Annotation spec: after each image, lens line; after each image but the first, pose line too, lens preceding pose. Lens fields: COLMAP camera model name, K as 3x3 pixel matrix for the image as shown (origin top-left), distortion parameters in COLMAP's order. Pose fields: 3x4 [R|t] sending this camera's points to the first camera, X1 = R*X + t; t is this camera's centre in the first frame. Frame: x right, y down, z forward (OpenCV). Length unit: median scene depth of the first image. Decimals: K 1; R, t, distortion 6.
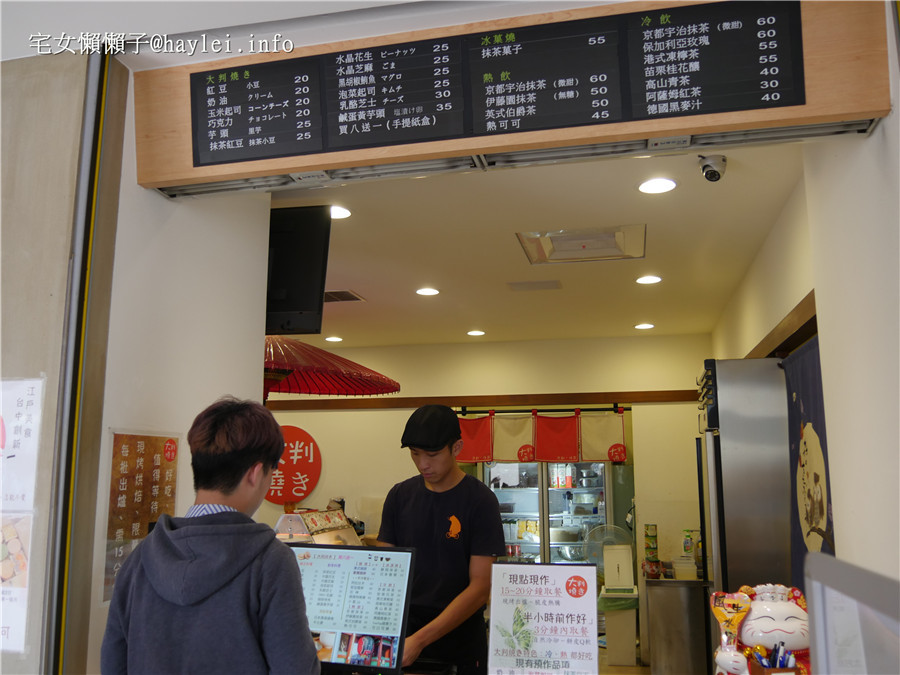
lens RADIAL K [[762.2, 0, 450.0], [0, 762.2, 337.5], [0, 0, 1]] dist [-0.051050, 0.005062]
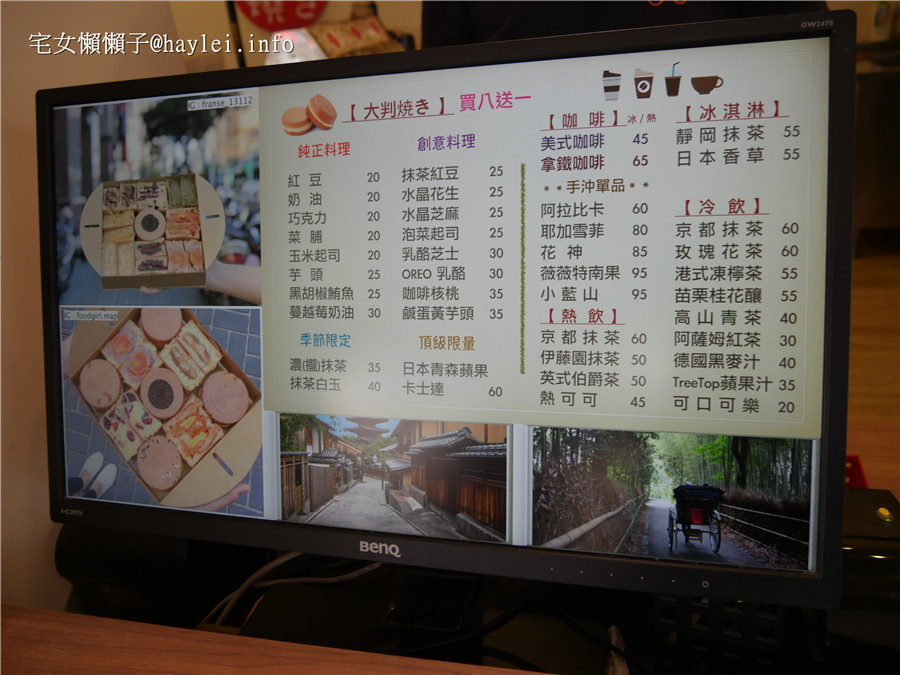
lens RADIAL K [[762.2, 0, 450.0], [0, 762.2, 337.5], [0, 0, 1]] dist [-0.051050, 0.005062]
pose [[0.991483, -0.106250, -0.075318, -0.156788], [0.130233, 0.813699, 0.566509, 0.244969], [0.001094, -0.571493, 0.820606, 0.869409]]
